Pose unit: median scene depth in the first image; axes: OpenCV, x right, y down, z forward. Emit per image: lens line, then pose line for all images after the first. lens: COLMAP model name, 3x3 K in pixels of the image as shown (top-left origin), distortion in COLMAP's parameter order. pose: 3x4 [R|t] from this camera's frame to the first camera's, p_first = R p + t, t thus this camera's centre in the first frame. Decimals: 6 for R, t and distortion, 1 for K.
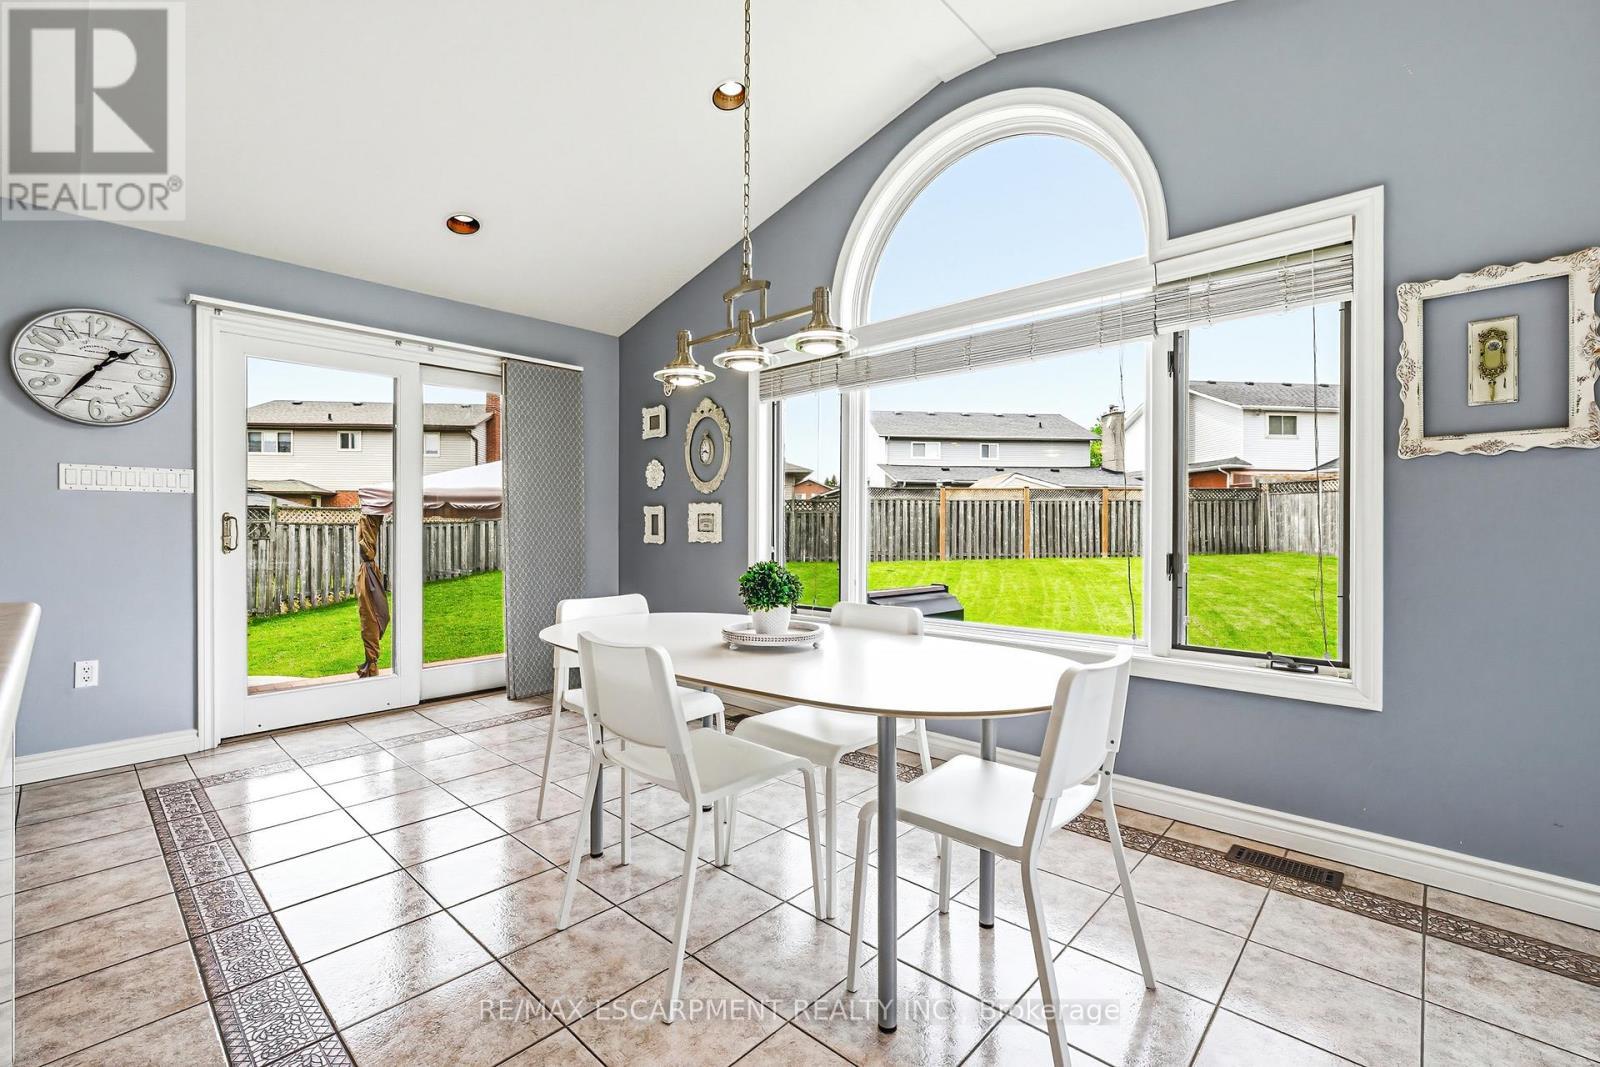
lens RADIAL K [[674.6, 0, 800.0], [0, 674.6, 533.5], [0, 0, 1]] dist [-0.000820, -0.000176]
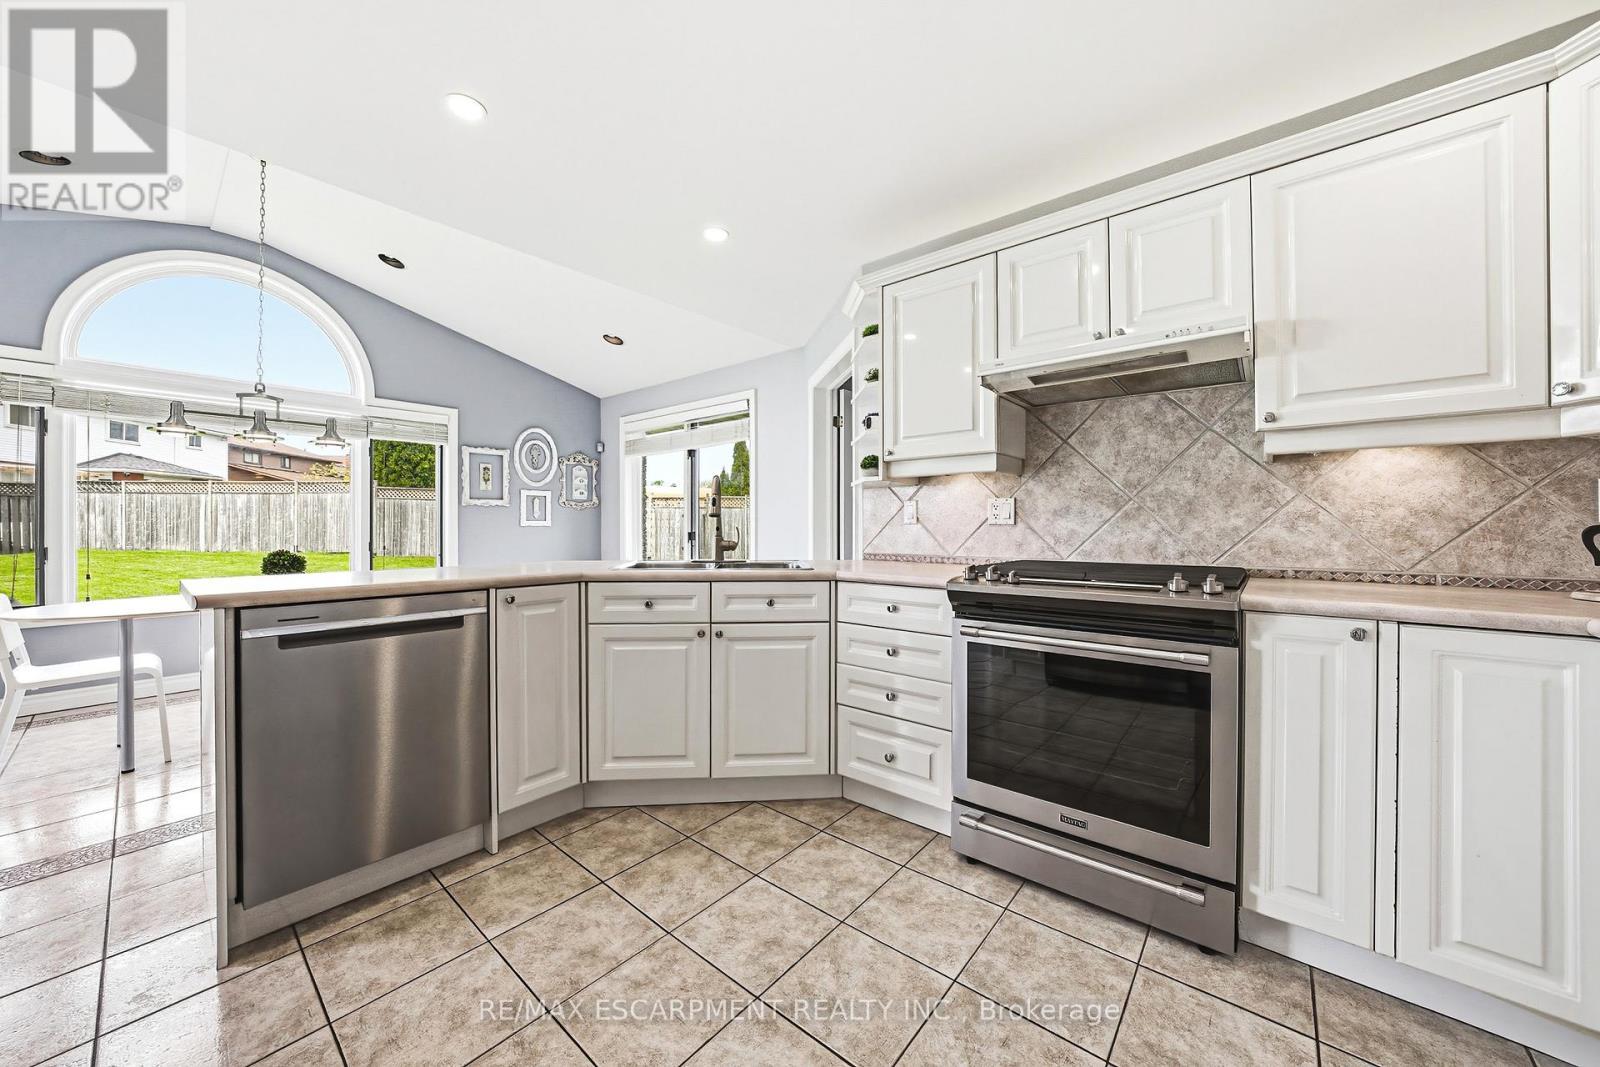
lens RADIAL K [[594.7, 0, 800.0], [0, 594.7, 533.5], [0, 0, 1]] dist [-0.000116, 0.000011]
pose [[-0.053515, -0.011173, 0.998505, -1.827654], [0.004110, 0.999926, 0.011409, -0.015084], [-0.998559, 0.004714, -0.053465, -0.320966]]
